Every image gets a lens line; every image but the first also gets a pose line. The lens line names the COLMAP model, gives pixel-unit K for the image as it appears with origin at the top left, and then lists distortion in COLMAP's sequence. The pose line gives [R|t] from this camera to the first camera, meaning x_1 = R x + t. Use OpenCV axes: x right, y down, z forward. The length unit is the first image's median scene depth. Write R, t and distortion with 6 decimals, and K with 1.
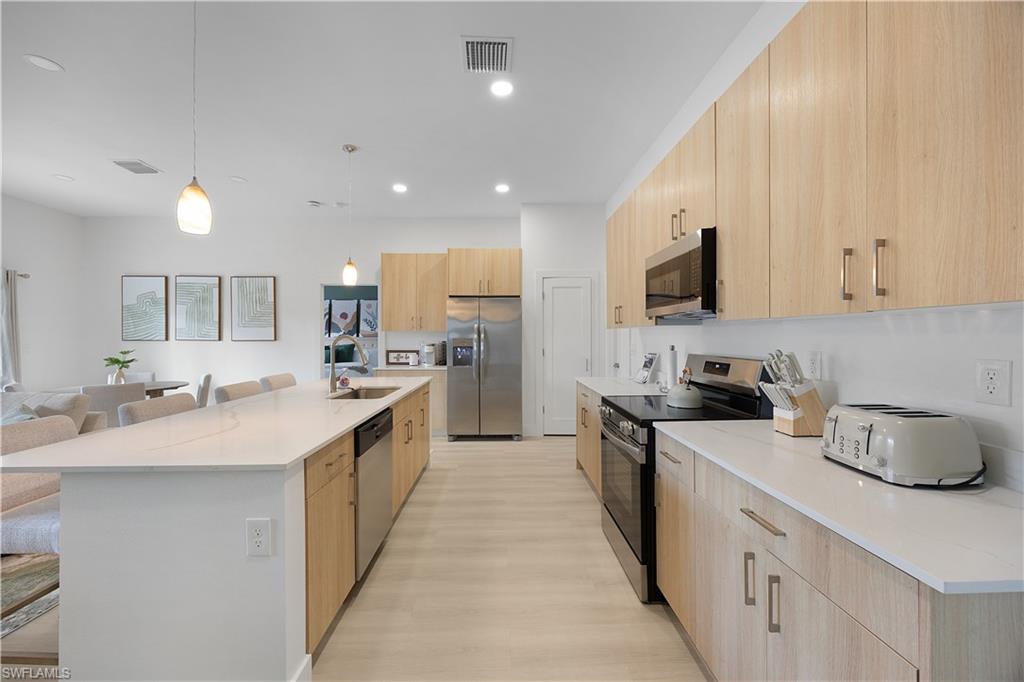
lens RADIAL K [[394.5, 0, 512.0], [0, 394.5, 341.0], [0, 0, 1]] dist [-0.006006, 0.000155]
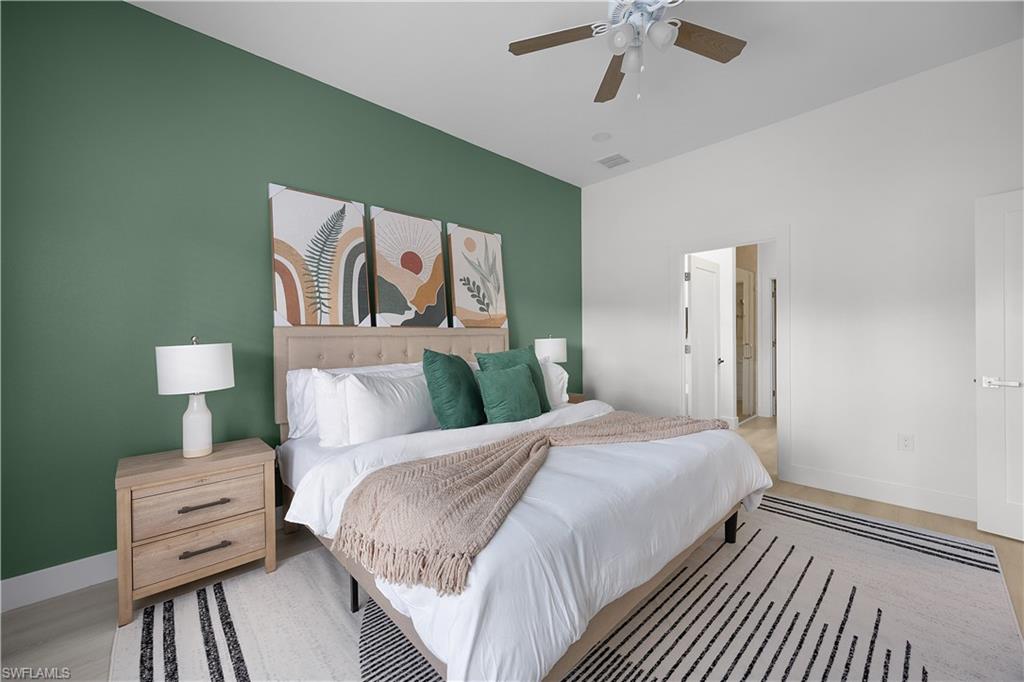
lens RADIAL K [[394.5, 0, 512.0], [0, 394.5, 341.0], [0, 0, 1]] dist [-0.006006, 0.000155]
pose [[0.757413, -0.011881, 0.652828, -1.086042], [0.012933, 0.999911, 0.003193, 0.002729], [-0.652808, 0.006025, 0.757499, 1.310814]]
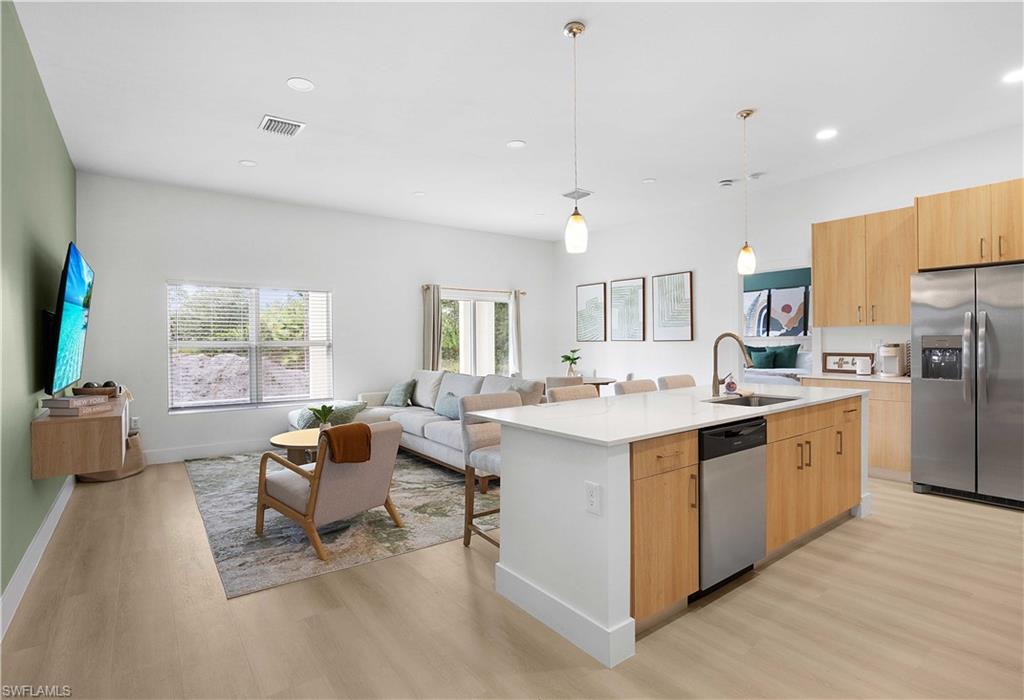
lens RADIAL K [[498.2, 0, 501.2], [0, 498.2, 343.8], [0, 0, 1]] dist [-0.024324, 0.001906]
pose [[0.560587, -0.000222, -0.828096, 0.123499], [0.002995, 0.999994, 0.001759, 0.003629], [0.828090, -0.003466, 0.560584, -0.026872]]
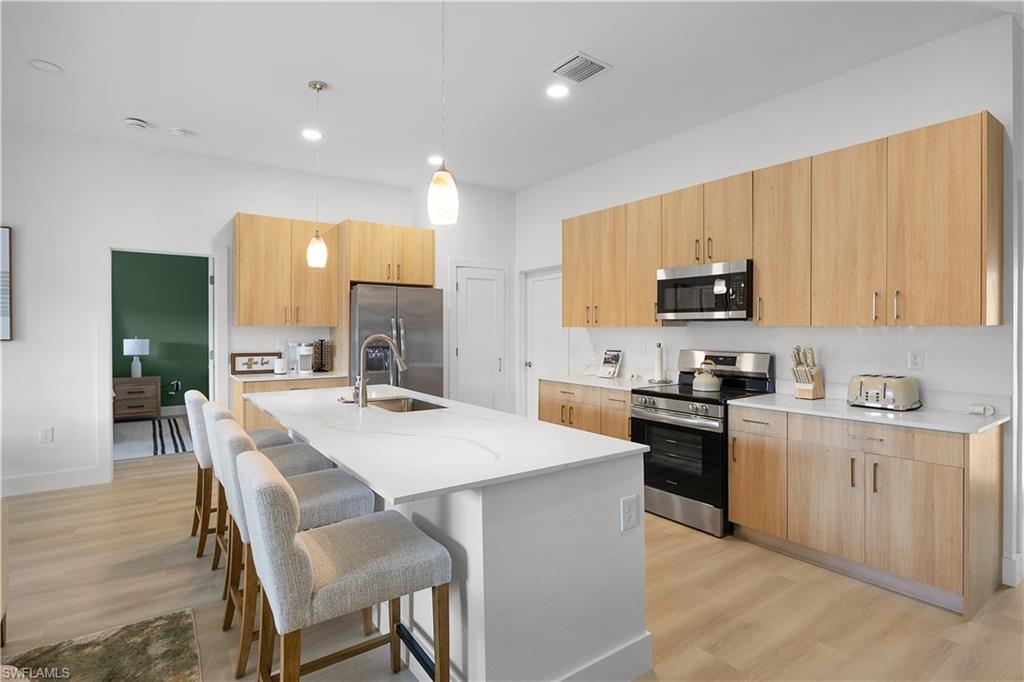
lens RADIAL K [[515.6, 0, 515.8], [0, 515.6, 336.2], [0, 0, 1]] dist [-0.006837, -0.000684]
pose [[0.827266, -0.003242, 0.561801, -0.454476], [0.002825, 0.999995, 0.001612, -0.007207], [-0.561803, 0.000254, 0.827271, -0.018243]]
